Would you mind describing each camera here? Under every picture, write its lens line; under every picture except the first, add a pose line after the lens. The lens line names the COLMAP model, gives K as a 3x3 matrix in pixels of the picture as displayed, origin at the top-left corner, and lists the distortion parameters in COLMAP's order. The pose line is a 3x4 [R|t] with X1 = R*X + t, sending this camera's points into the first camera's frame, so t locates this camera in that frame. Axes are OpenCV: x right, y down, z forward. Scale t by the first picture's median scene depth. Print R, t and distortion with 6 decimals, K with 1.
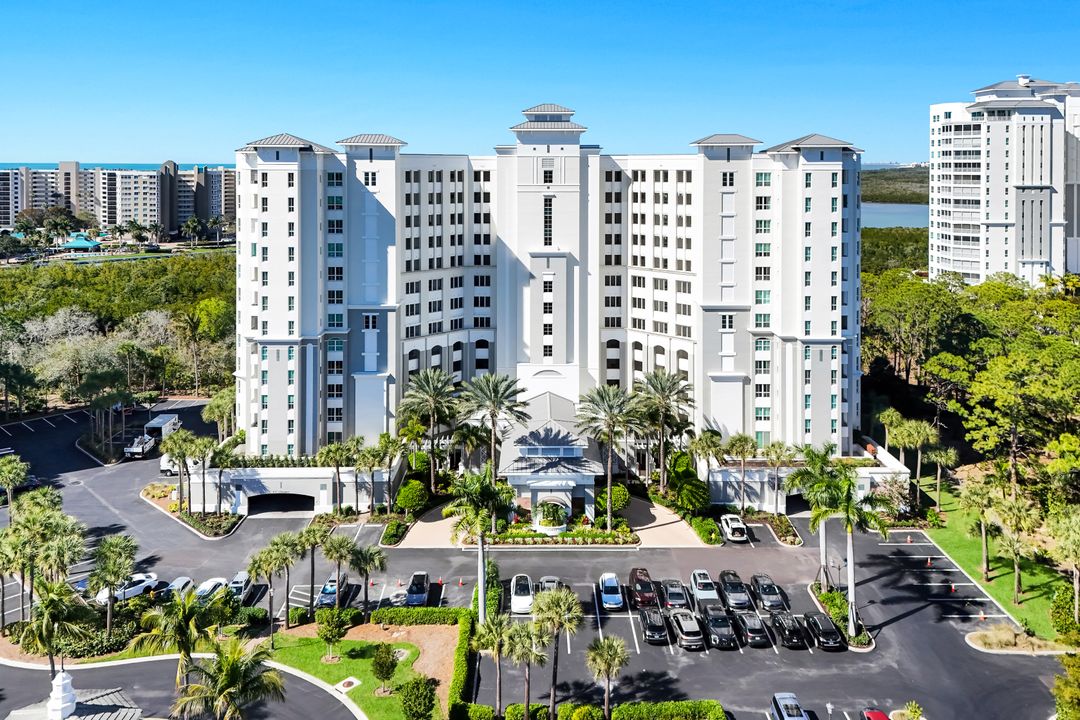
lens RADIAL K [[806.8, 0, 545.8], [0, 806.8, 161.6], [0, 0, 1]] dist [0.065082, -0.028509]
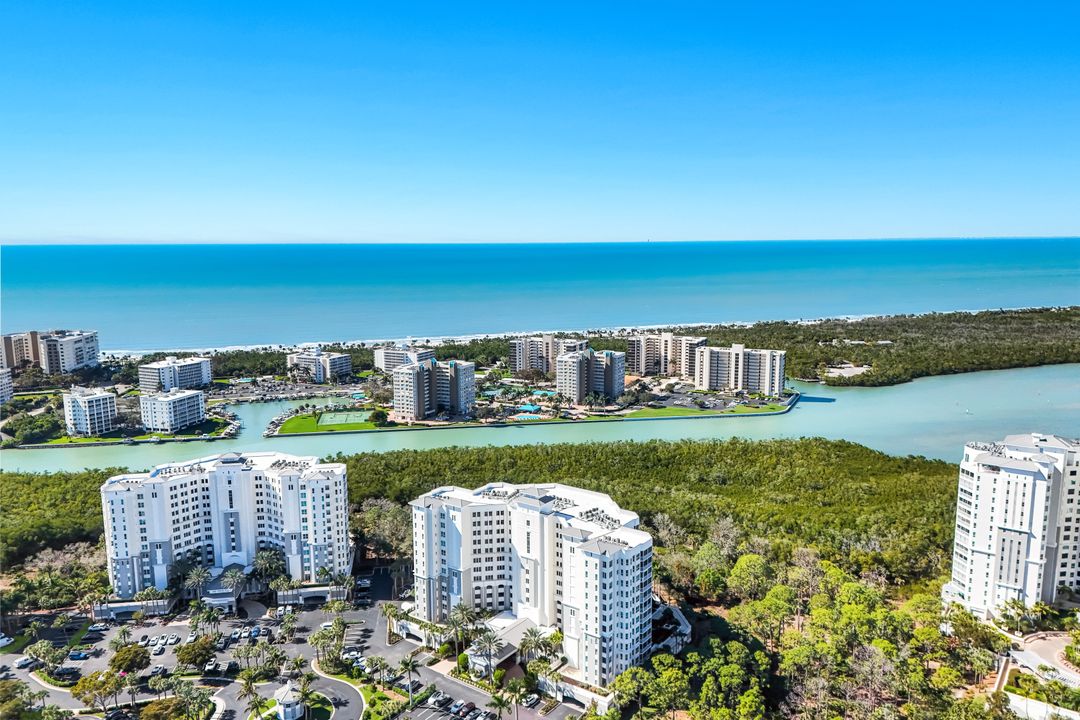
lens RADIAL K [[753.2, 0, 573.4], [0, 753.2, 361.2], [0, 0, 1]] dist [0.134968, -0.138821]
pose [[0.819680, 0.078441, -0.567425, 1.352605], [0.010105, 0.988445, 0.151240, -0.794465], [0.572732, -0.129703, 0.809417, -0.593155]]
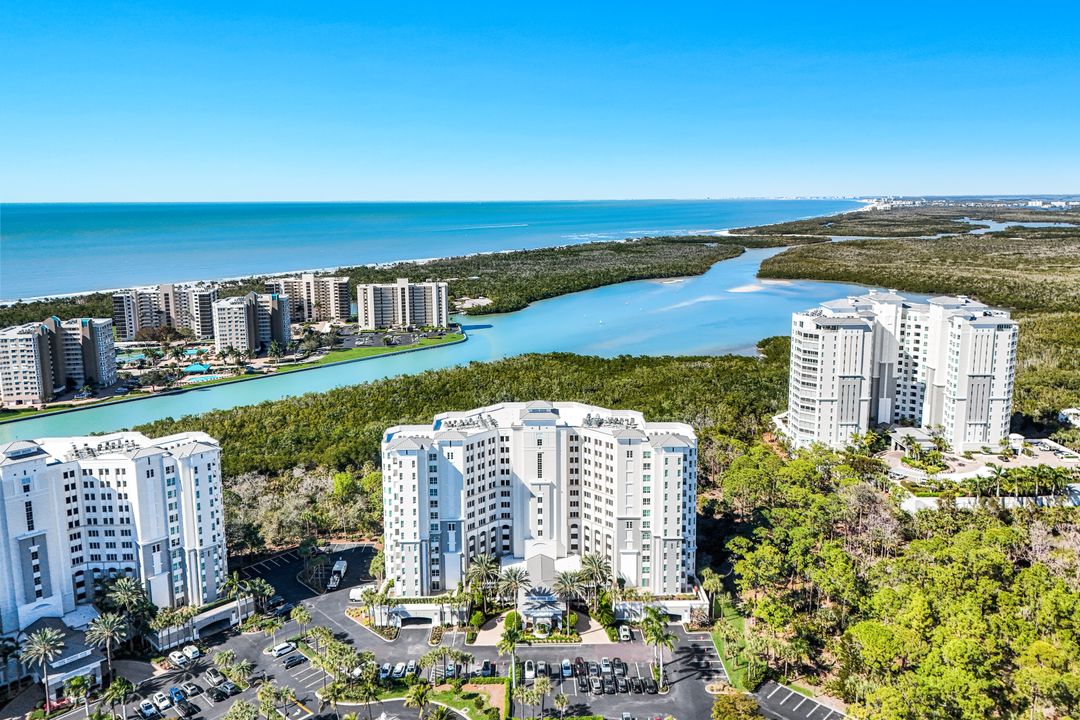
lens RADIAL K [[745.3, 0, 541.8], [0, 745.3, 254.7], [0, 0, 1]] dist [0.052231, -0.003731]
pose [[0.999948, -0.010129, 0.001370, 0.011316], [0.009998, 0.997152, 0.074751, -0.610831], [-0.002123, -0.074734, 0.997201, -0.803778]]
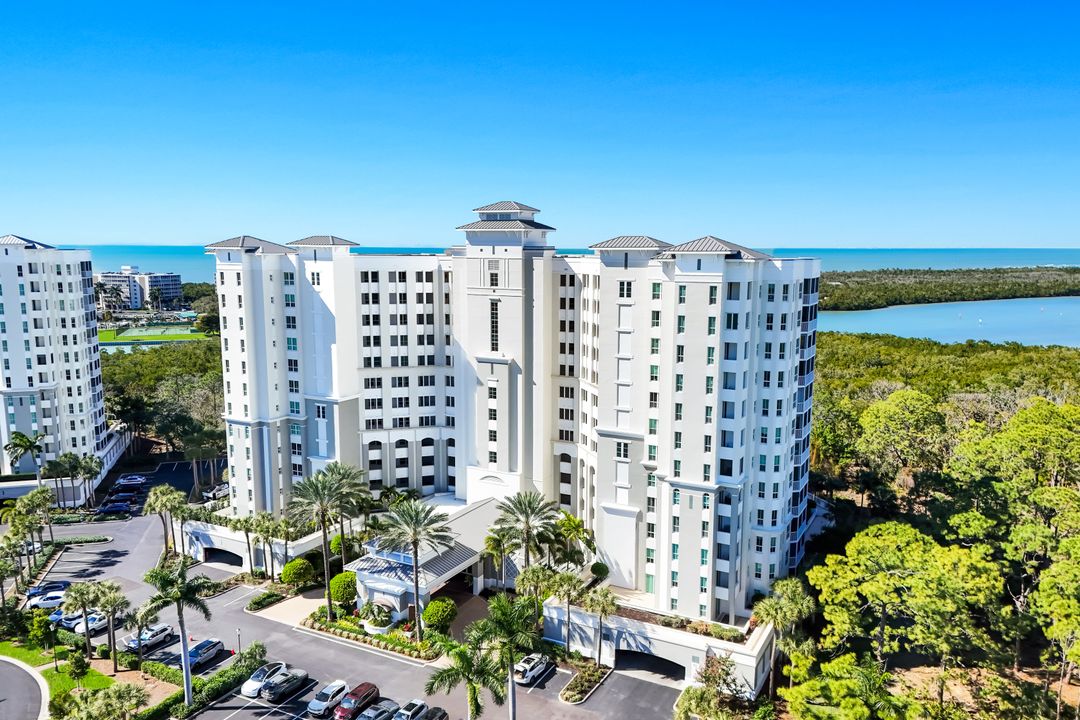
lens RADIAL K [[797.1, 0, 567.3], [0, 797.1, 353.6], [0, 0, 1]] dist [0.098533, -0.072920]
pose [[0.887544, 0.063858, -0.456276, 0.561453], [0.001321, 0.989991, 0.141123, -0.030267], [0.460721, -0.125856, 0.878577, 0.218699]]
